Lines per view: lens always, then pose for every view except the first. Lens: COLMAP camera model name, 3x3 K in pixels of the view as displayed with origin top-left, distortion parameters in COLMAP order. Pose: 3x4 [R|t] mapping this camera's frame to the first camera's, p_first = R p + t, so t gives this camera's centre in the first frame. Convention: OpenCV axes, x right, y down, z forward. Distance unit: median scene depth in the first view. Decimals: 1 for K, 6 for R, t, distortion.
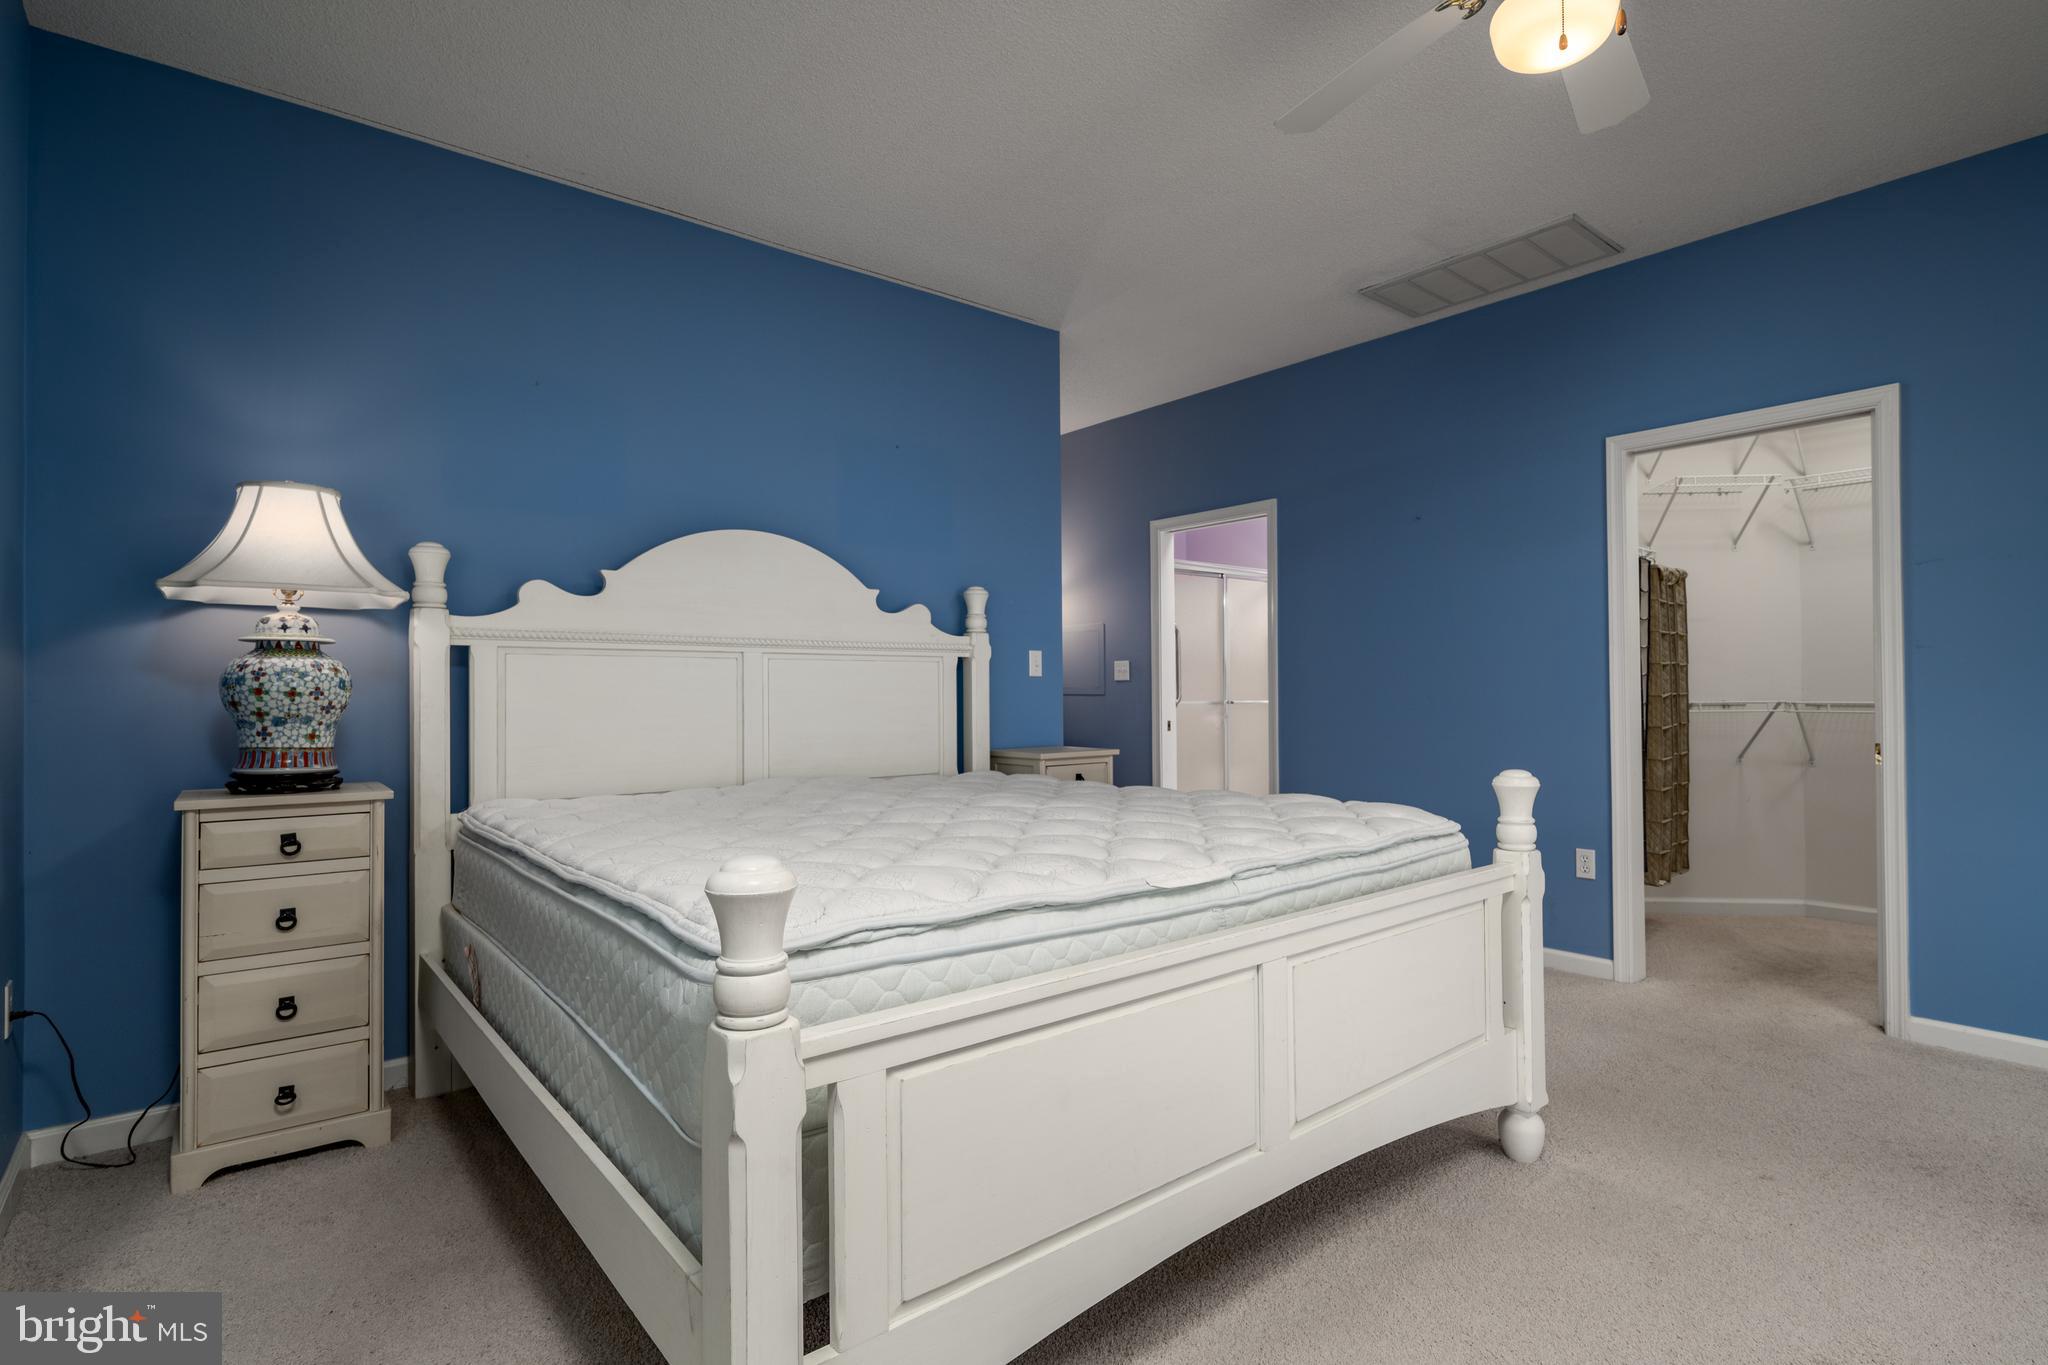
lens RADIAL K [[1003.4, 0, 1033.9], [0, 1003.4, 686.7], [0, 0, 1]] dist [-0.001336, 0.000246]
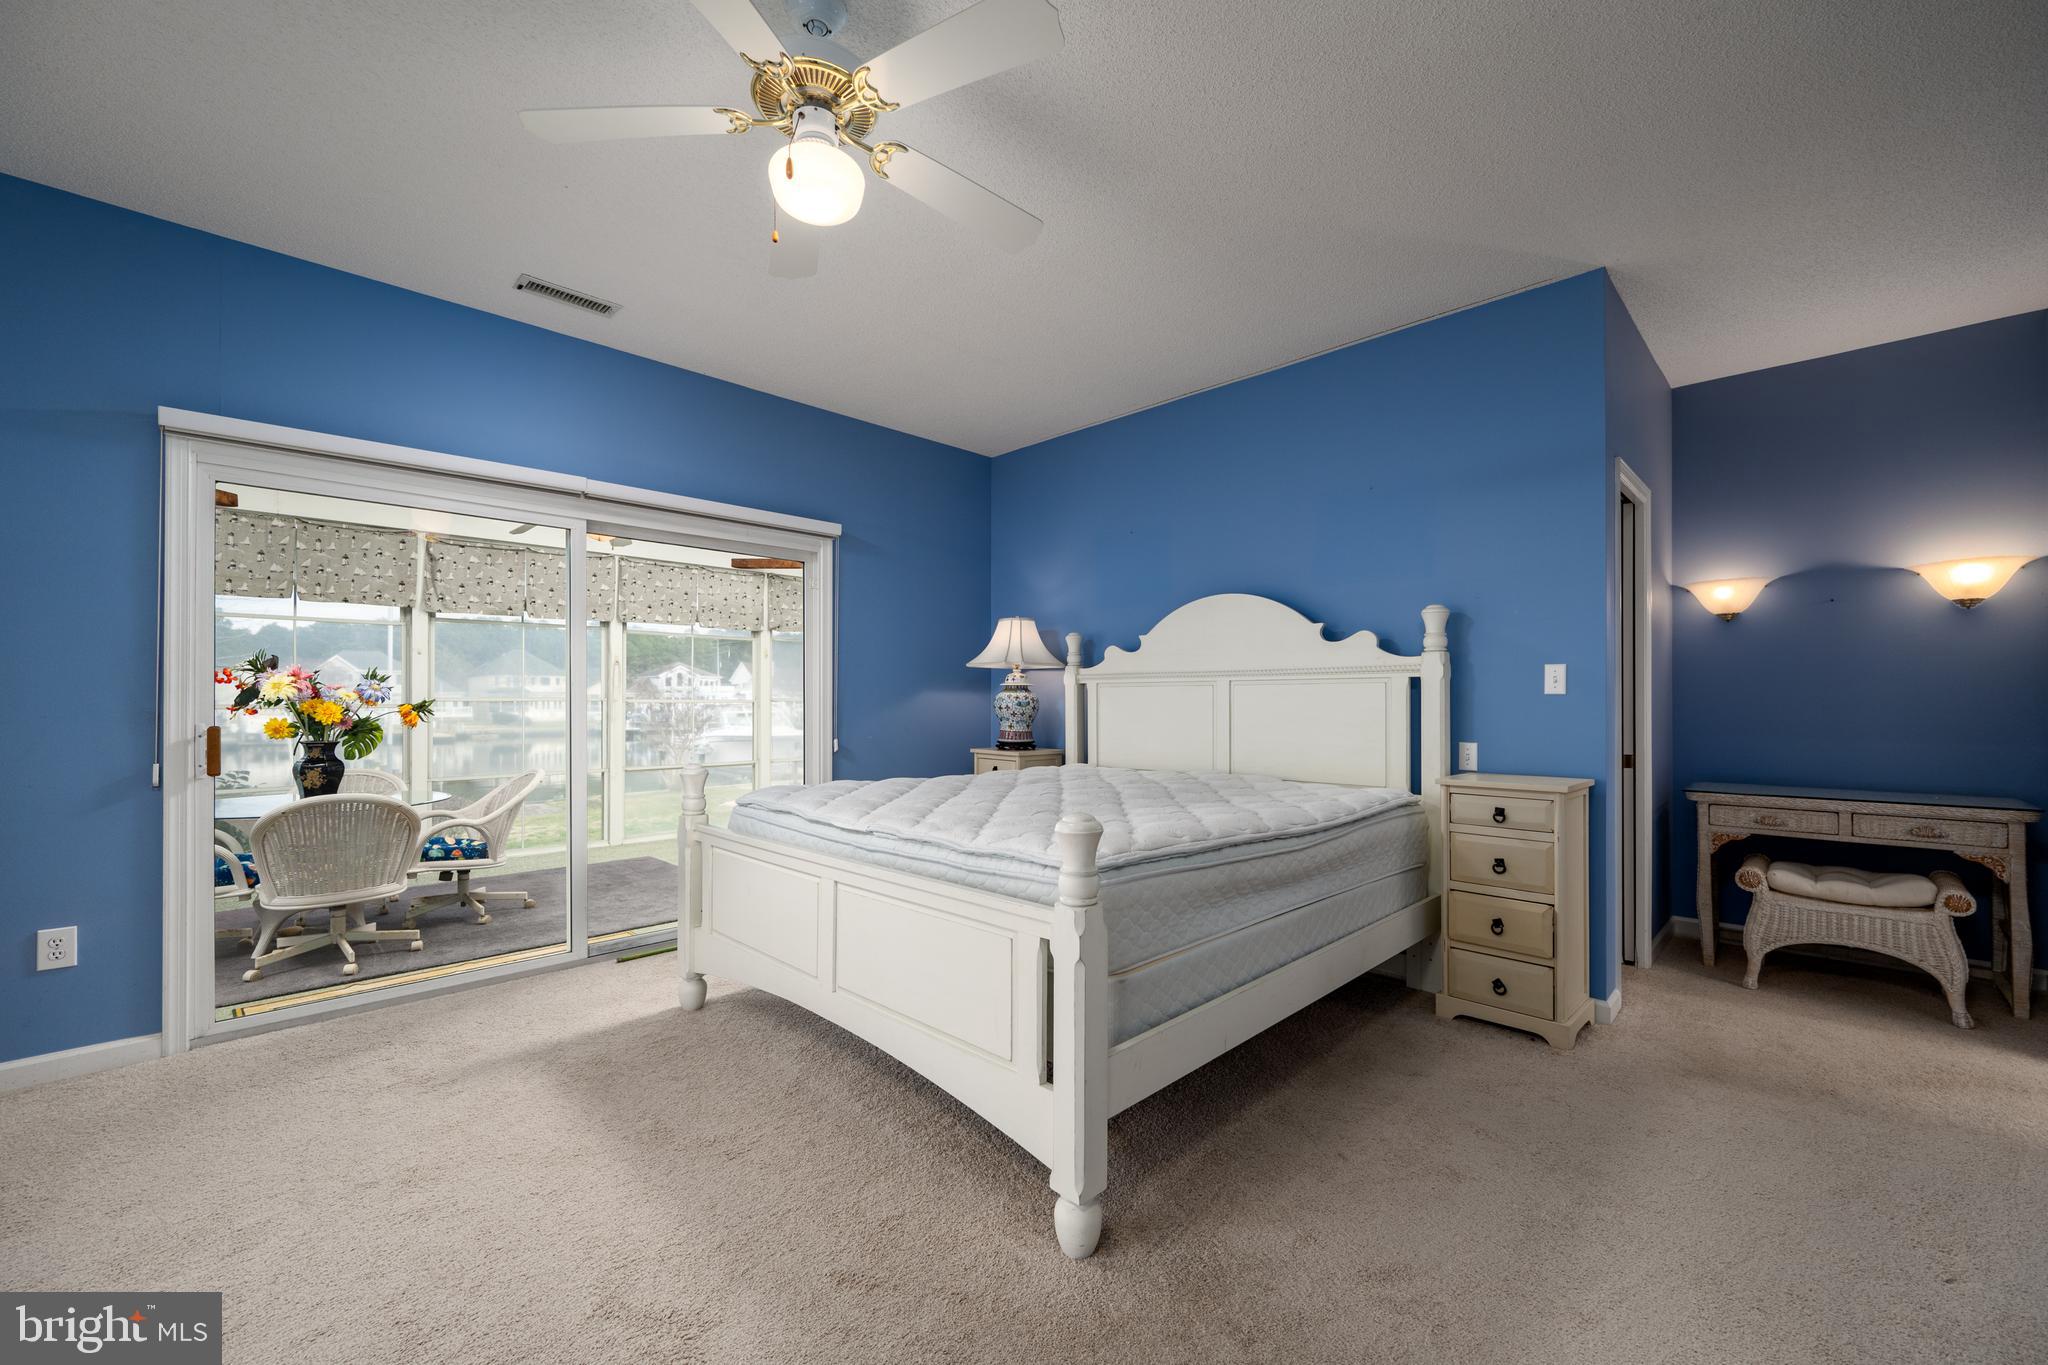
lens RADIAL K [[815.5, 0, 1033.4], [0, 815.5, 686.9], [0, 0, 1]] dist [-0.001303, -0.000051]
pose [[0.090713, -0.016468, -0.995741, 0.905447], [0.000634, 0.999864, -0.016478, -0.008309], [0.995877, 0.000863, 0.090711, 0.693684]]
